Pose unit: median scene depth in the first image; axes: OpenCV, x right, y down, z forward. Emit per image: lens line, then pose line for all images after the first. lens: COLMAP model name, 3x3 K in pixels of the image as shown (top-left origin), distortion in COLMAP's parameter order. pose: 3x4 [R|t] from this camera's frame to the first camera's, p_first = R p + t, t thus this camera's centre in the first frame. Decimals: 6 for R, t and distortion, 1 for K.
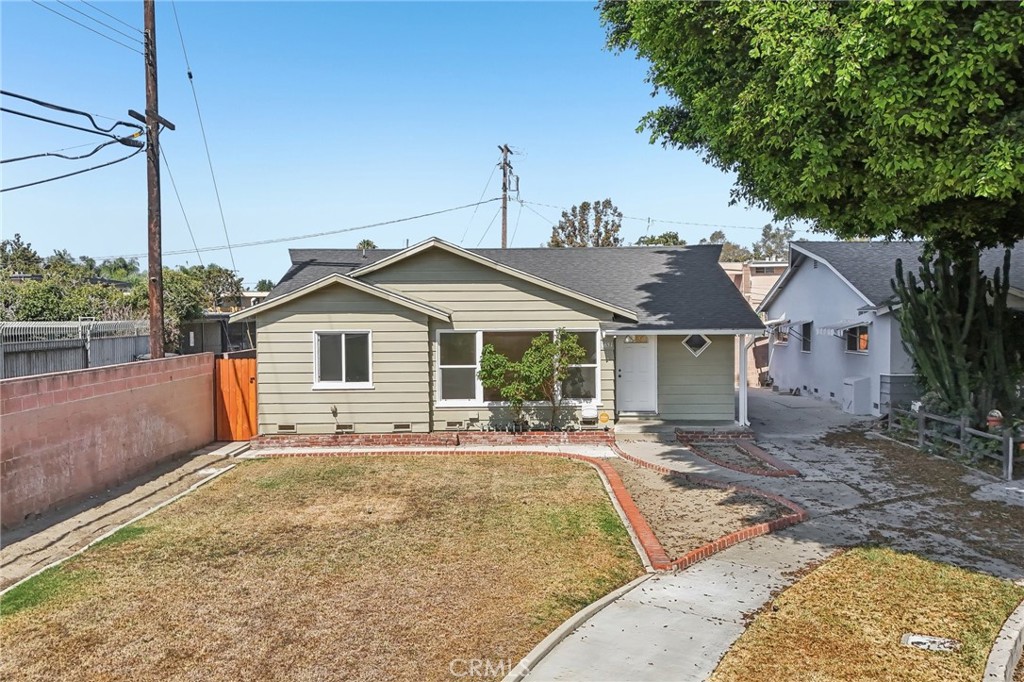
lens RADIAL K [[887.2, 0, 514.9], [0, 887.2, 342.0], [0, 0, 1]] dist [0.138894, -0.253343]
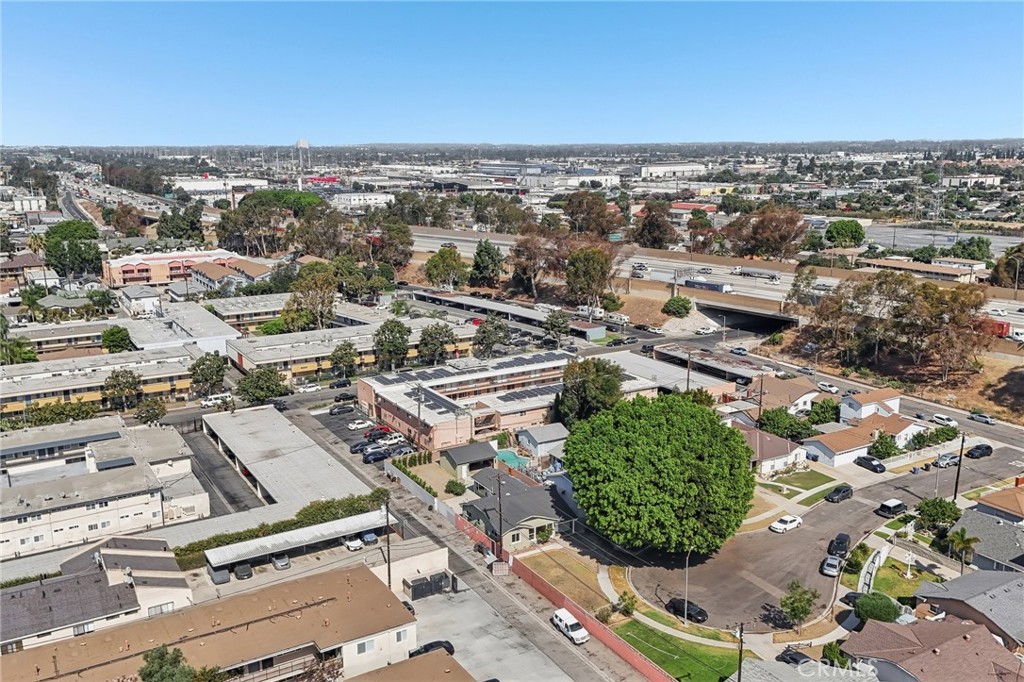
lens RADIAL K [[887.2, 0, 514.9], [0, 887.2, 342.0], [0, 0, 1]] dist [0.138894, -0.253343]
pose [[0.855791, -0.108054, 0.505911, -2.903402], [0.014834, 0.982666, 0.184788, -2.228872], [-0.517109, -0.150635, 0.842560, -3.538826]]
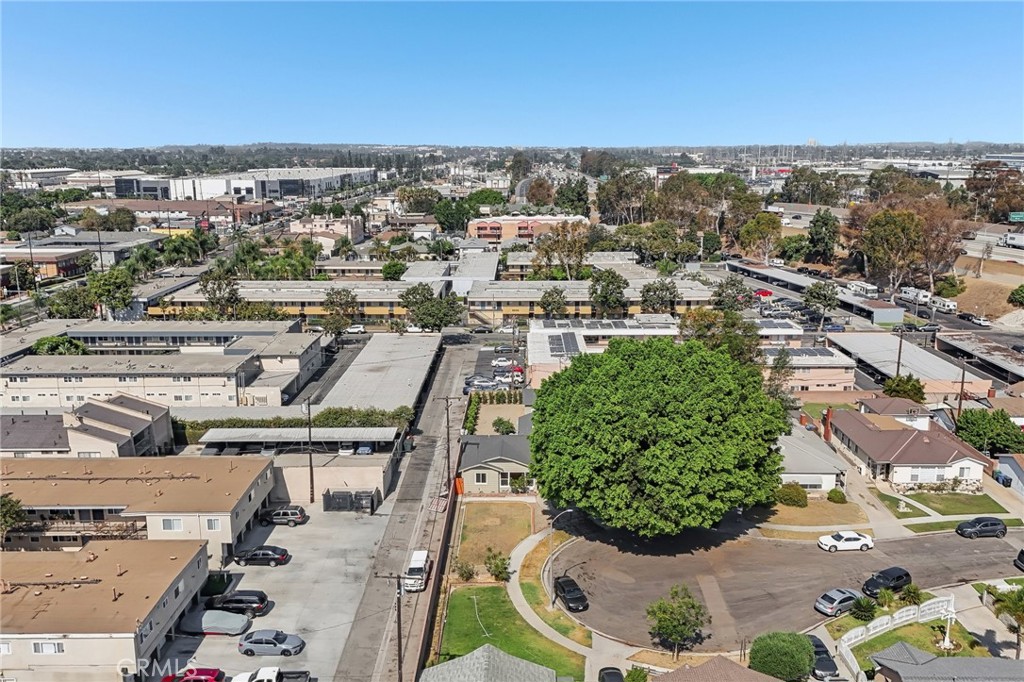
lens RADIAL K [[887.2, 0, 514.9], [0, 887.2, 342.0], [0, 0, 1]] dist [0.138894, -0.253343]
pose [[0.999969, 0.007327, -0.002924, 0.000754], [-0.006677, 0.983457, 0.181021, -1.588227], [0.004202, -0.180996, 0.983475, -3.624335]]
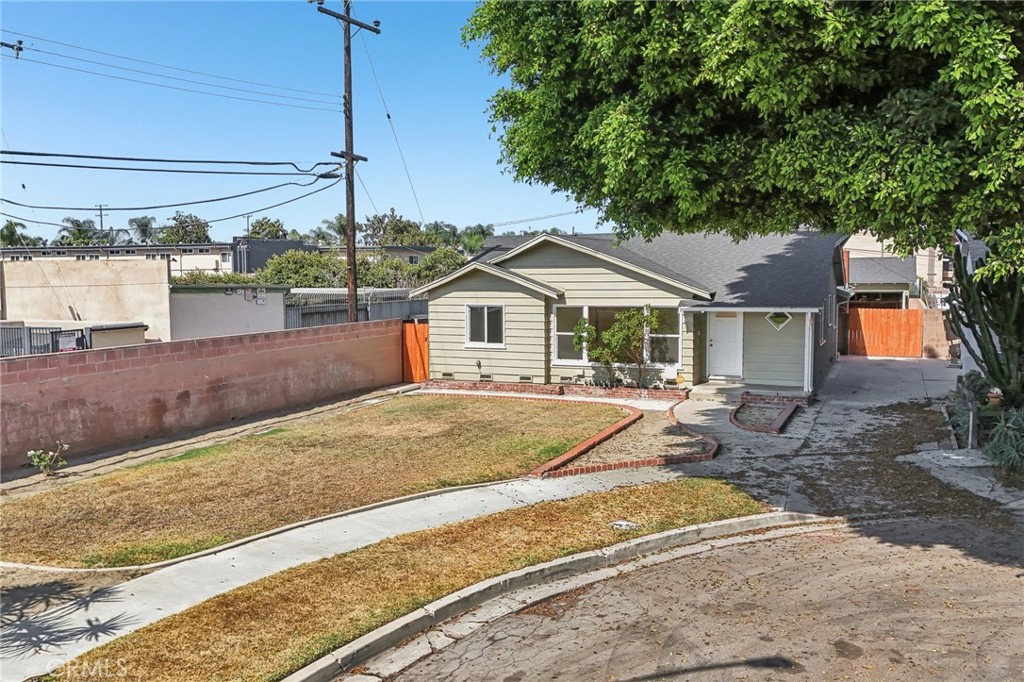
lens RADIAL K [[887.2, 0, 514.9], [0, 887.2, 342.0], [0, 0, 1]] dist [0.138894, -0.253343]
pose [[0.921163, 0.031396, -0.387910, 0.361088], [-0.012310, 0.998592, 0.051591, -0.025262], [0.388983, -0.042749, 0.920252, -0.199339]]
